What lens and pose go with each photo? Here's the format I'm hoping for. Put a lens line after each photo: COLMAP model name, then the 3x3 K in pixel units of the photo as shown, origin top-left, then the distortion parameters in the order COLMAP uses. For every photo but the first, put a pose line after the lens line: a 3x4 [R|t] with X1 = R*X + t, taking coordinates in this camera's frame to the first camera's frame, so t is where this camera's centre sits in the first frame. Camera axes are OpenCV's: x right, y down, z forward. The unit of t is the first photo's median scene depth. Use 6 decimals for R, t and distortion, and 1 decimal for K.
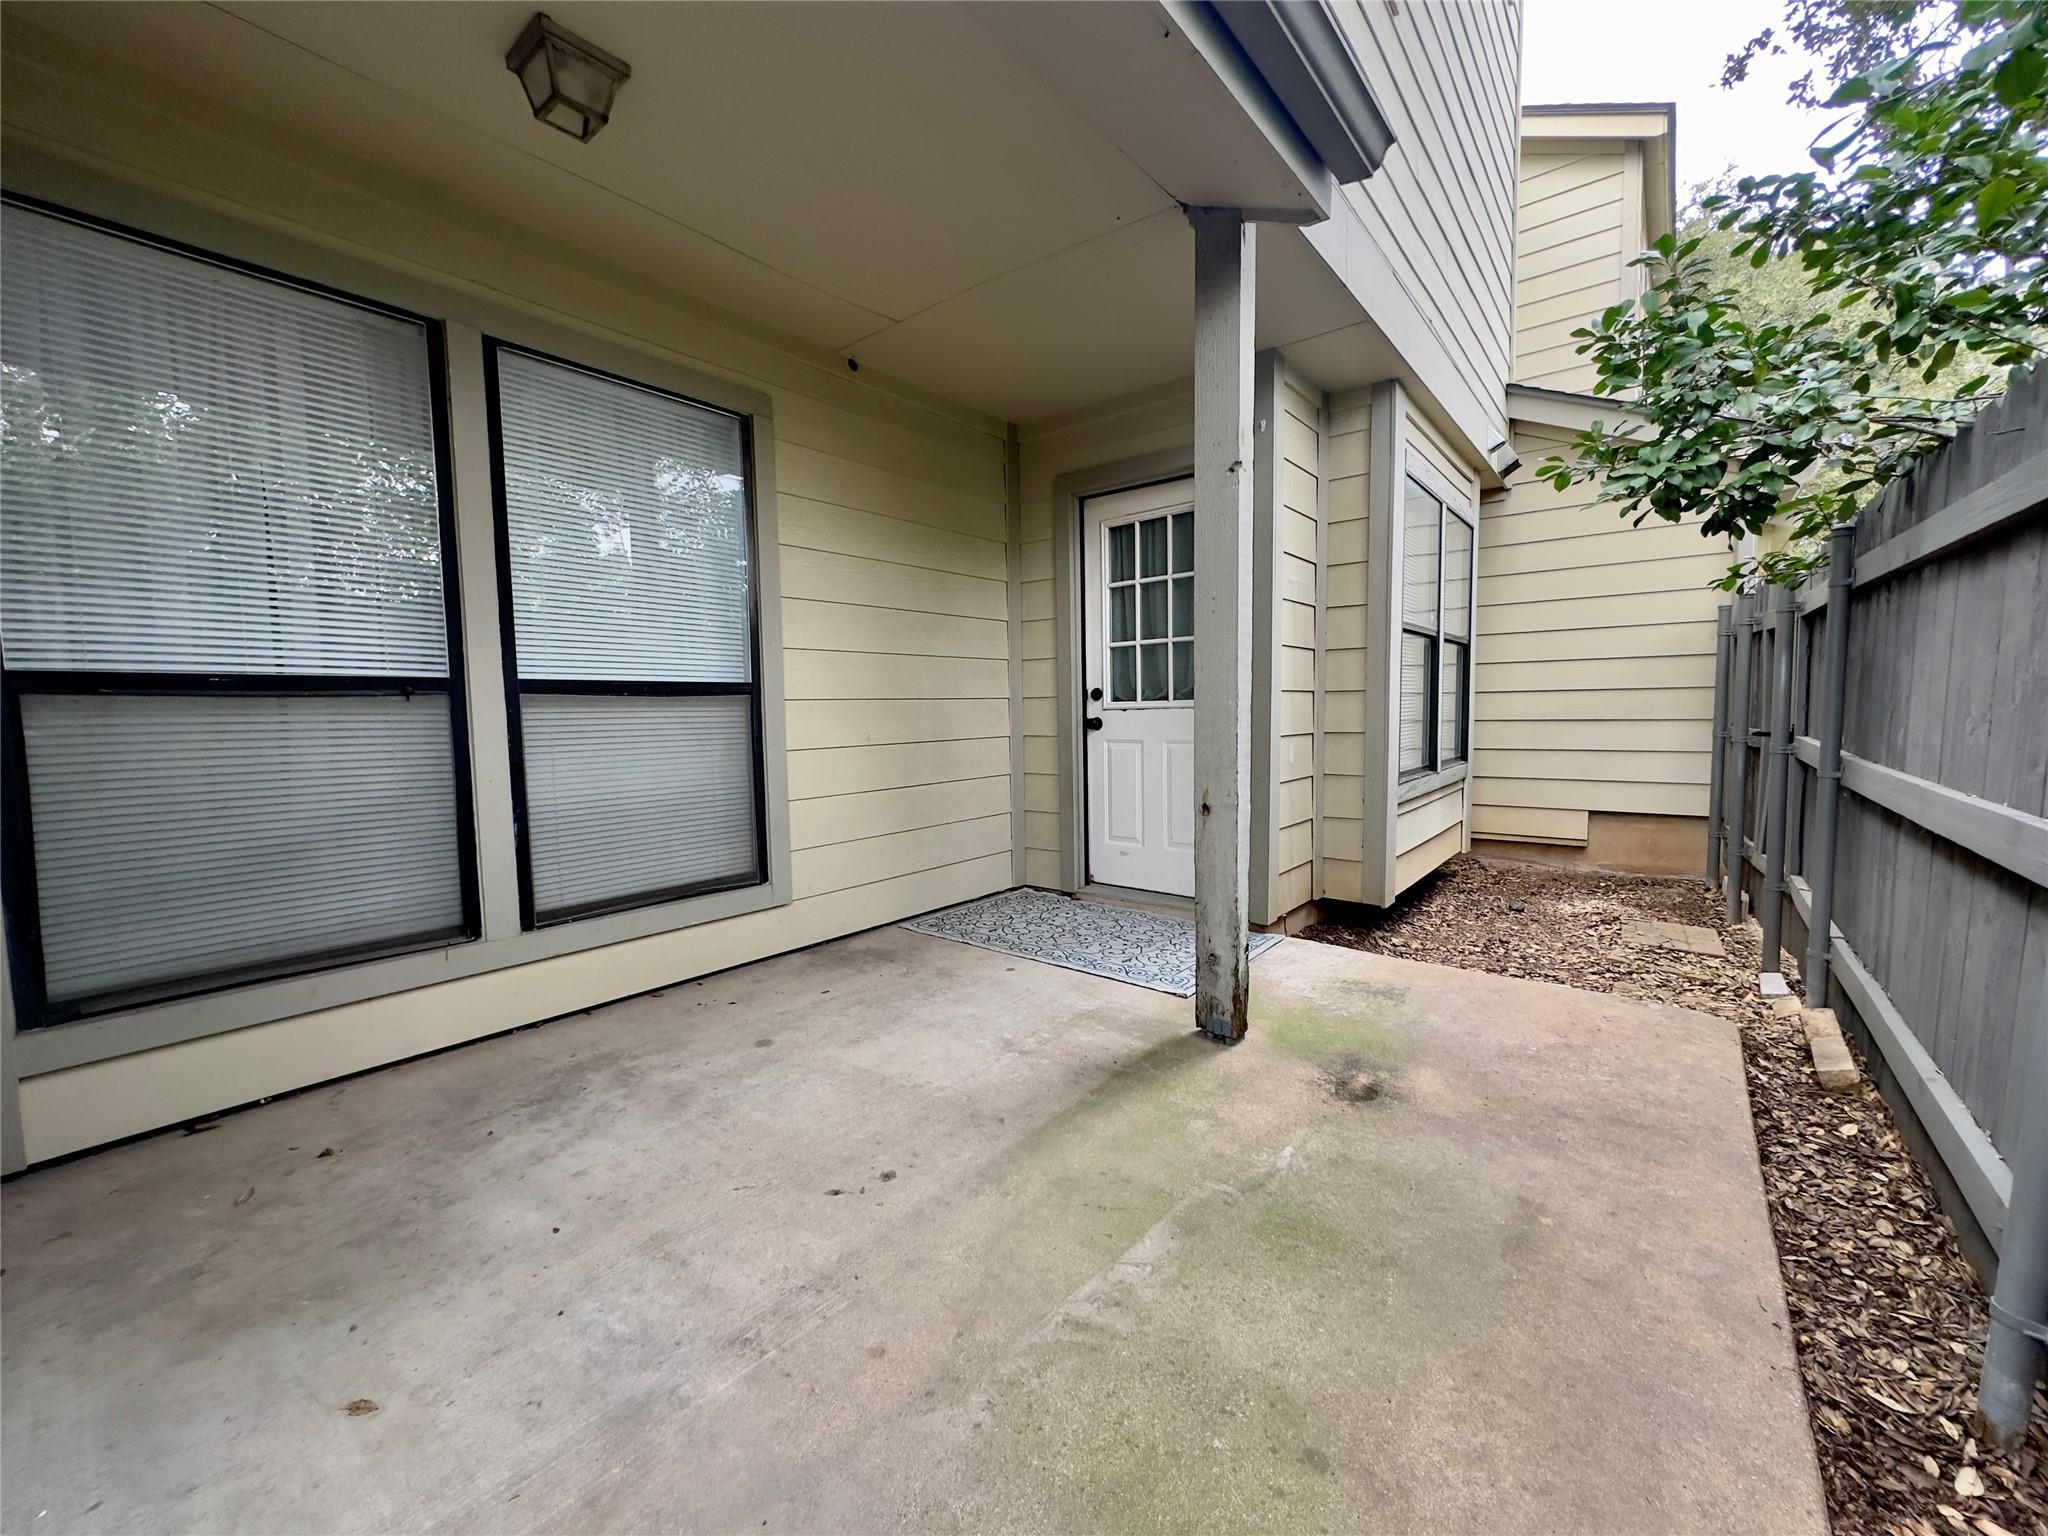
lens RADIAL K [[817.4, 0, 1024.0], [0, 817.4, 761.4], [0, 0, 1]] dist [0.002390, -0.000431]
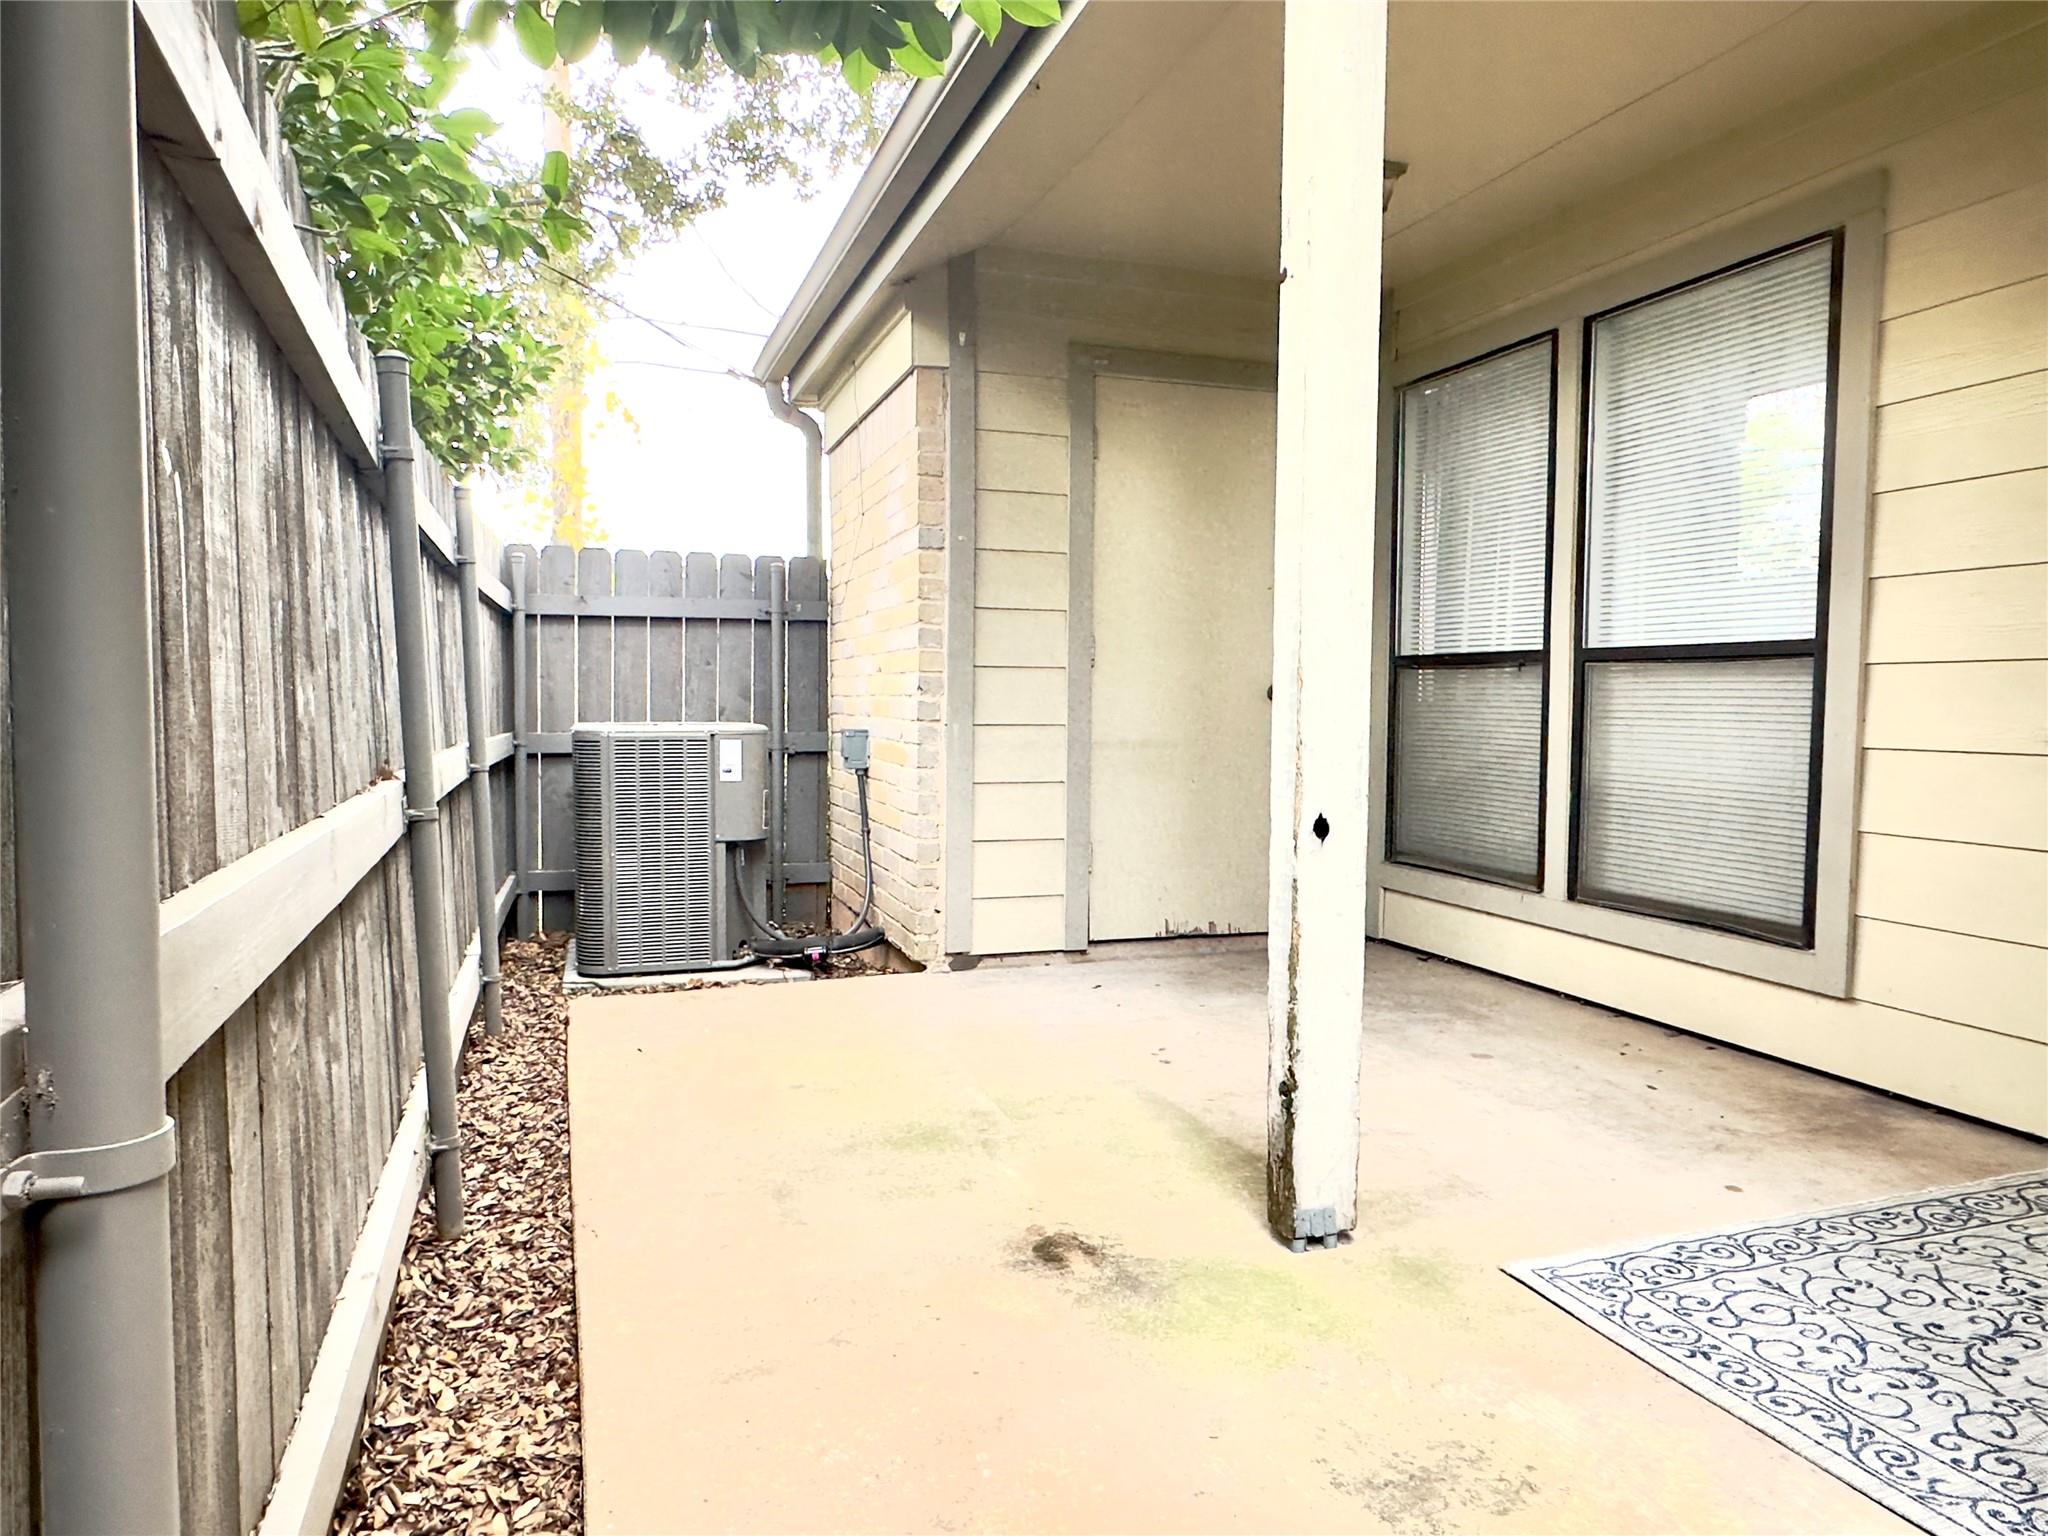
lens RADIAL K [[1304.3, 0, 1024.8], [0, 1304.3, 779.8], [0, 0, 1]] dist [-0.008528, -0.002486]
pose [[-0.523125, 0.065333, -0.849748, 0.916909], [-0.060785, 0.991658, 0.113665, -0.067264], [0.850086, 0.111113, -0.514789, 1.042269]]
